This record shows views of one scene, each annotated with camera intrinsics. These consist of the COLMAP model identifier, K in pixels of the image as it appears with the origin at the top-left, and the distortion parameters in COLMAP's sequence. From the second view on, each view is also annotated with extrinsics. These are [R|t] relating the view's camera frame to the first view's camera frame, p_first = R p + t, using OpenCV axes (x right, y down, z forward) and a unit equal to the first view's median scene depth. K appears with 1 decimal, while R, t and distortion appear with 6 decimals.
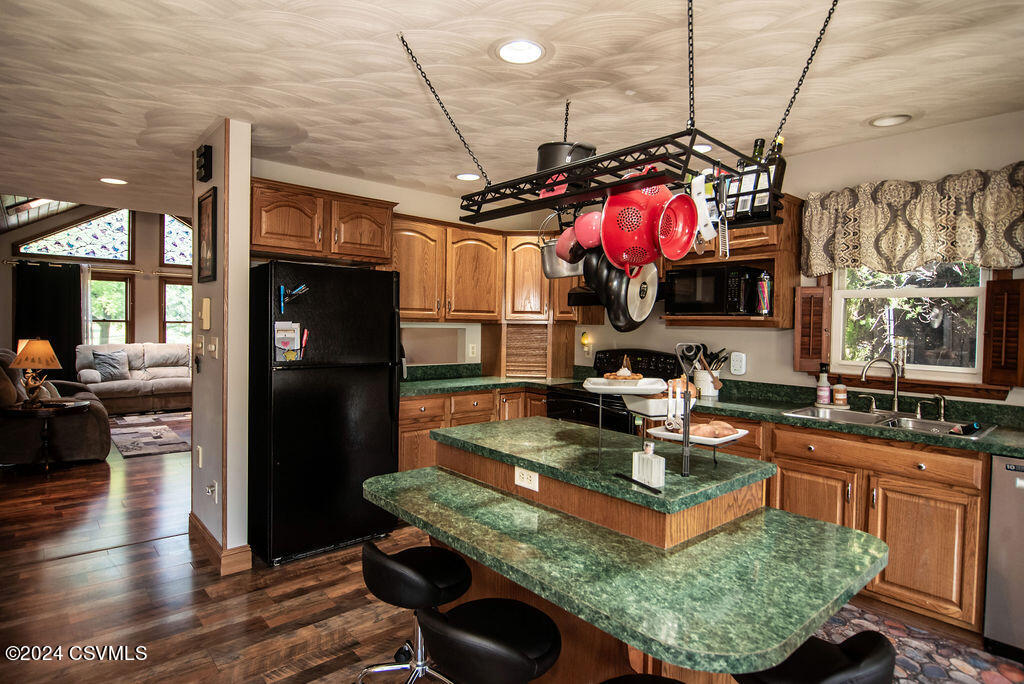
lens RADIAL K [[549.7, 0, 512.0], [0, 549.7, 342.0], [0, 0, 1]] dist [-0.002153, -0.000606]
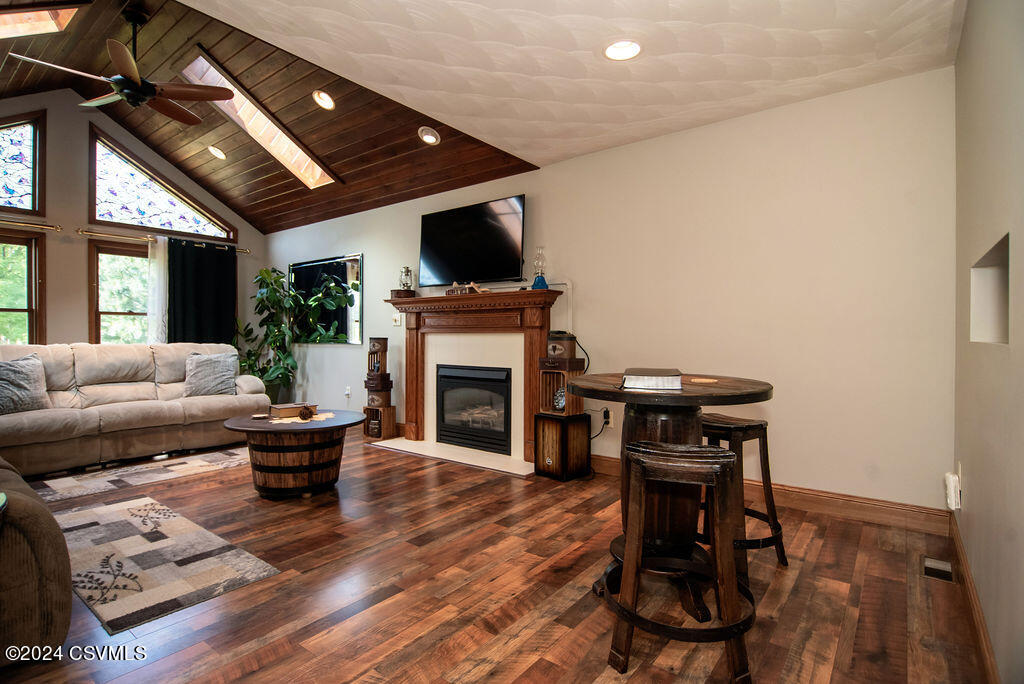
lens RADIAL K [[505.8, 0, 512.0], [0, 505.8, 342.0], [0, 0, 1]] dist [-0.005222, -0.001790]
pose [[0.980505, -0.021000, 0.195370, -0.365013], [0.024154, 0.999613, -0.013774, 0.021561], [-0.195005, 0.018224, 0.980633, 0.445423]]
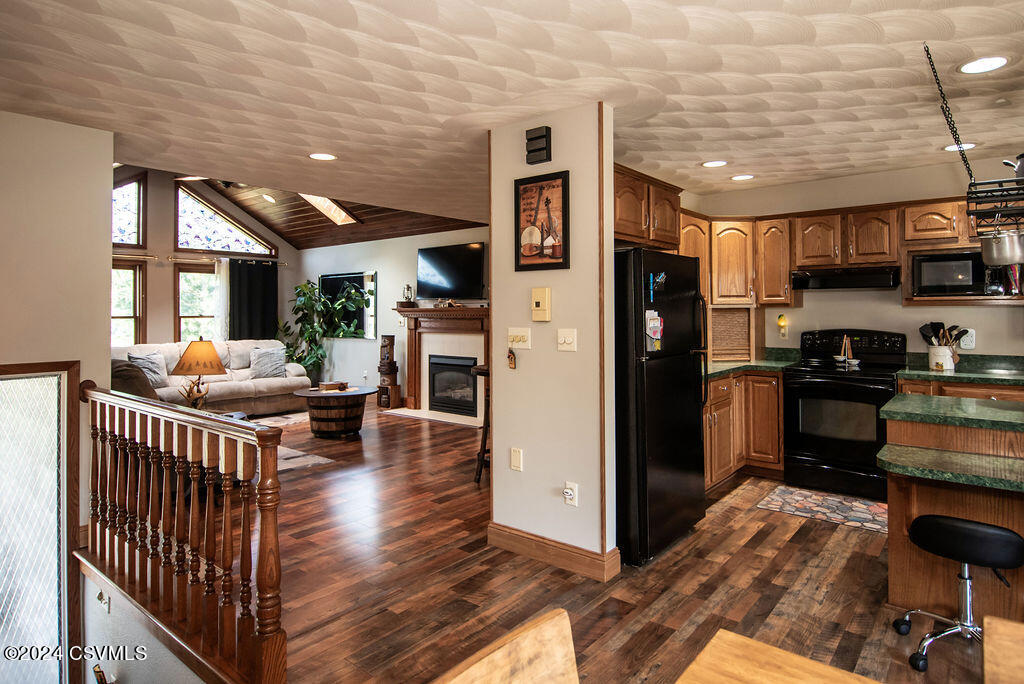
lens RADIAL K [[584.0, 0, 557.6], [0, 584.0, 307.6], [0, 0, 1]] dist [-0.033015, 0.022729]
pose [[0.977738, -0.022919, 0.208573, -0.323506], [0.030365, 0.999008, -0.032568, -0.005382], [-0.207620, 0.038176, 0.977464, 0.012978]]
